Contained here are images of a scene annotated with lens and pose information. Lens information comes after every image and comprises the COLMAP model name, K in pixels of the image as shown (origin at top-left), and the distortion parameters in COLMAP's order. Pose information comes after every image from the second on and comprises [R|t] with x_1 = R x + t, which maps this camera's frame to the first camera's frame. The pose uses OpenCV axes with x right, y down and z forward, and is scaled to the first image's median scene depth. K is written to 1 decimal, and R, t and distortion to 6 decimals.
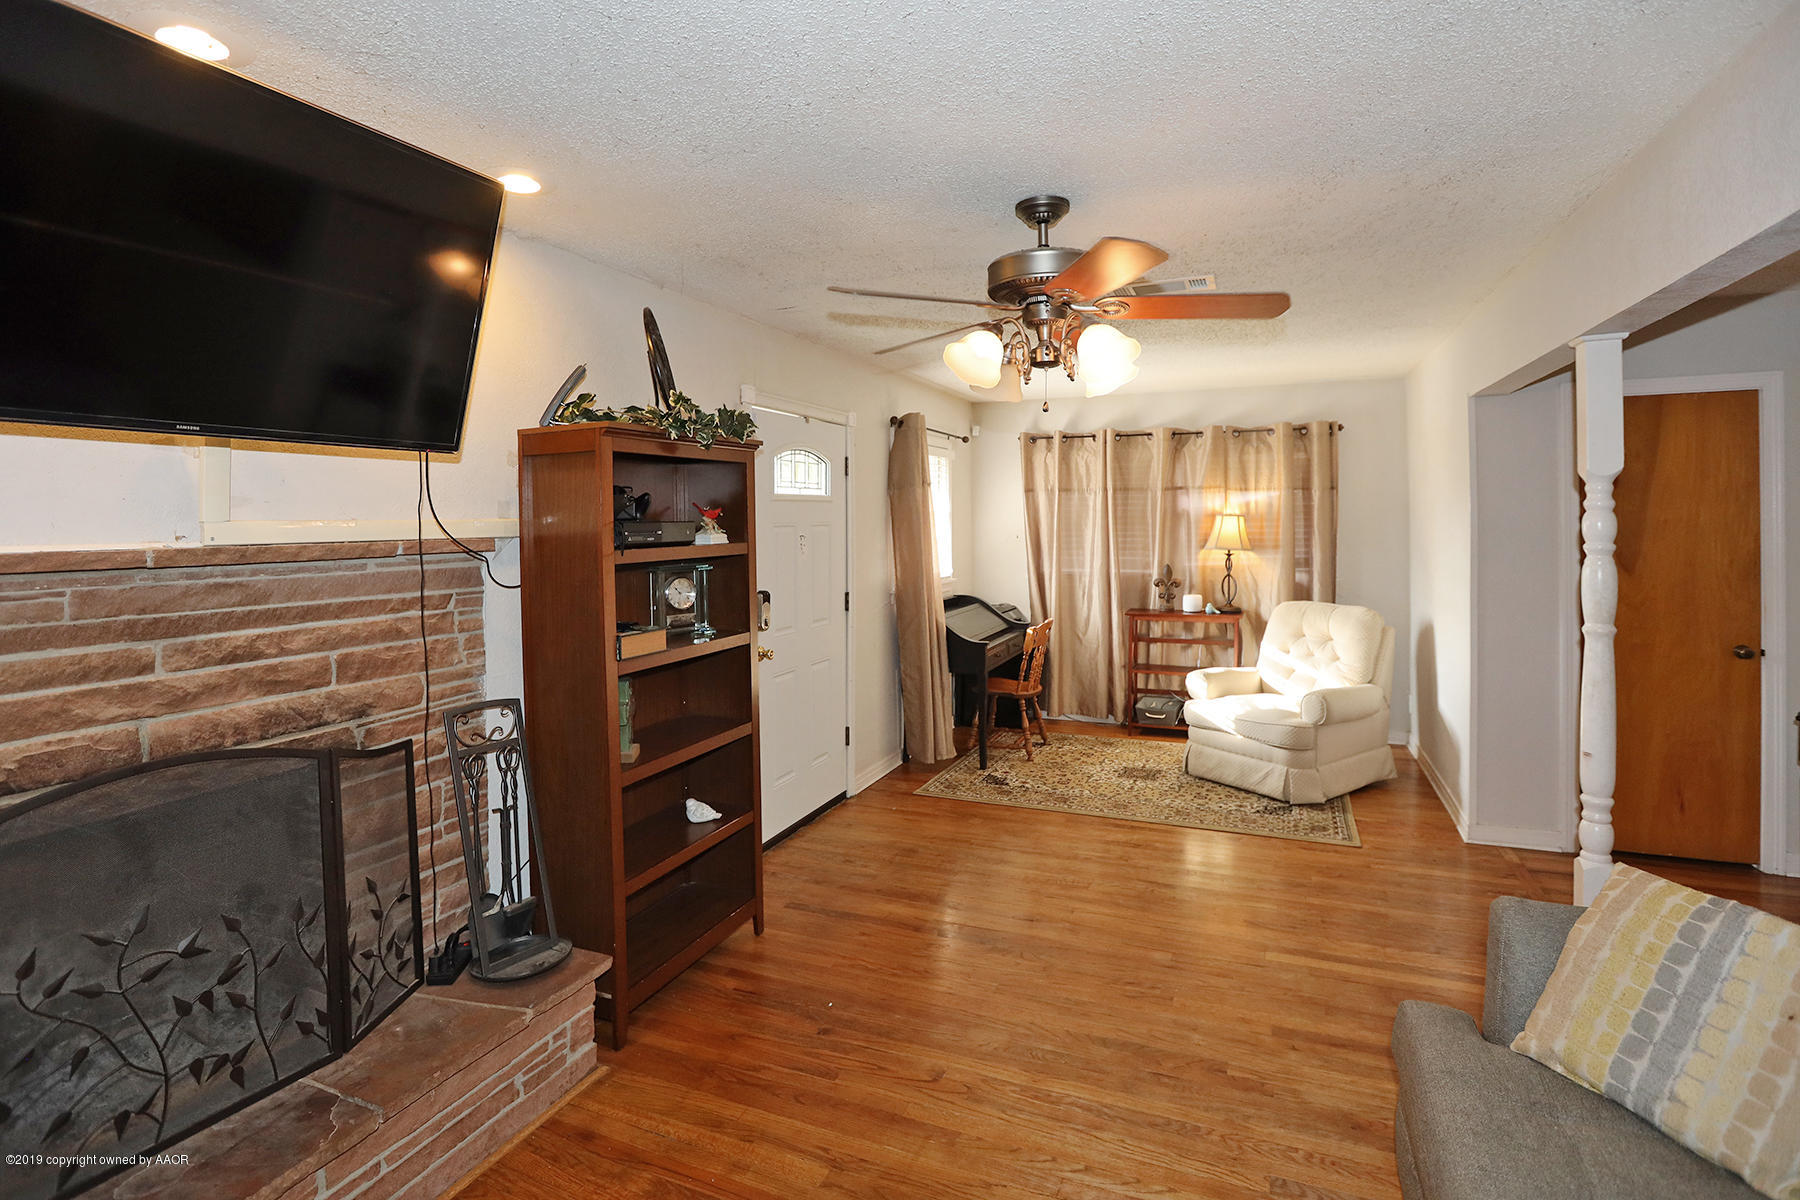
lens RADIAL K [[877.8, 0, 927.5], [0, 877.8, 528.2], [0, 0, 1]] dist [-0.038050, 0.003231]
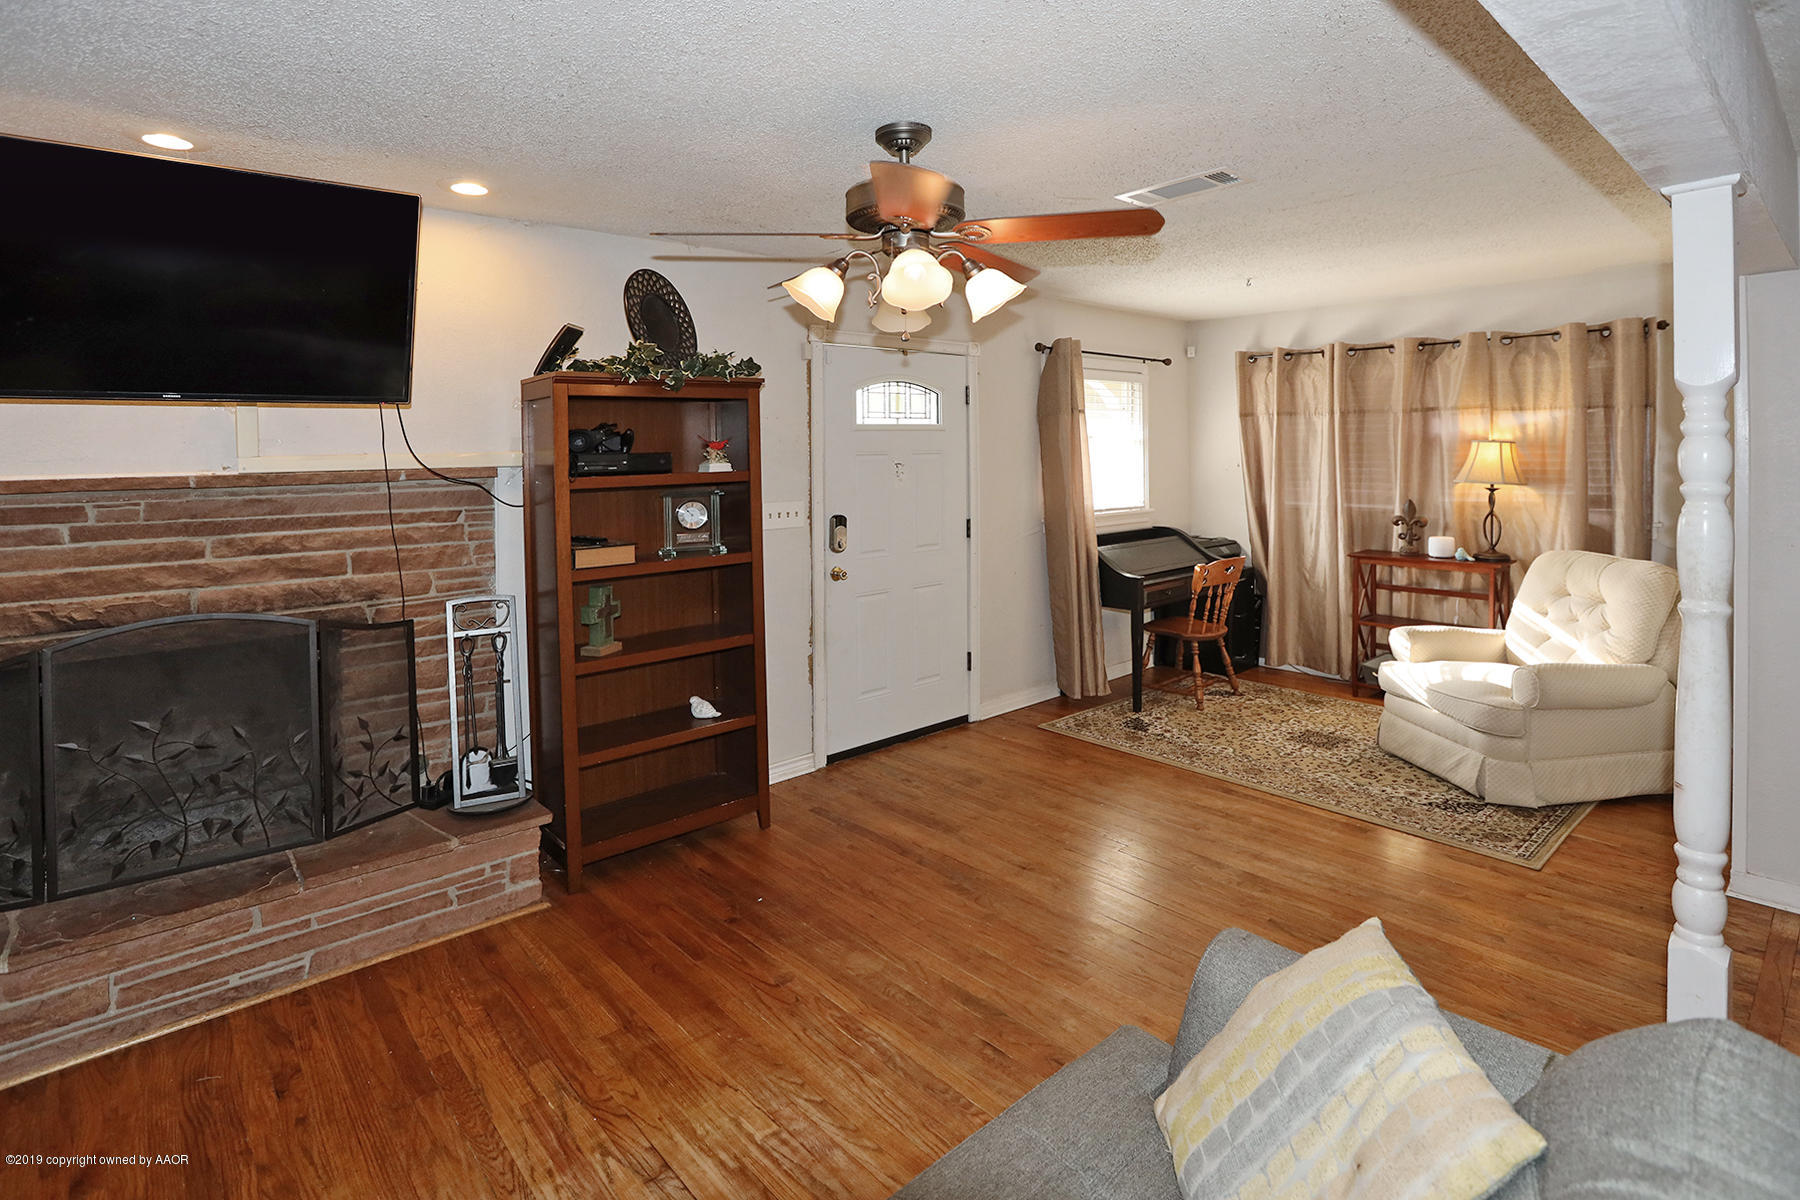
lens RADIAL K [[877.8, 0, 918.2], [0, 877.8, 461.7], [0, 0, 1]] dist [-0.038050, 0.003231]
pose [[0.902940, 0.006506, -0.429718, 0.568681], [-0.001442, 0.999926, 0.012108, -0.012417], [0.429765, -0.010313, 0.902882, 0.119558]]
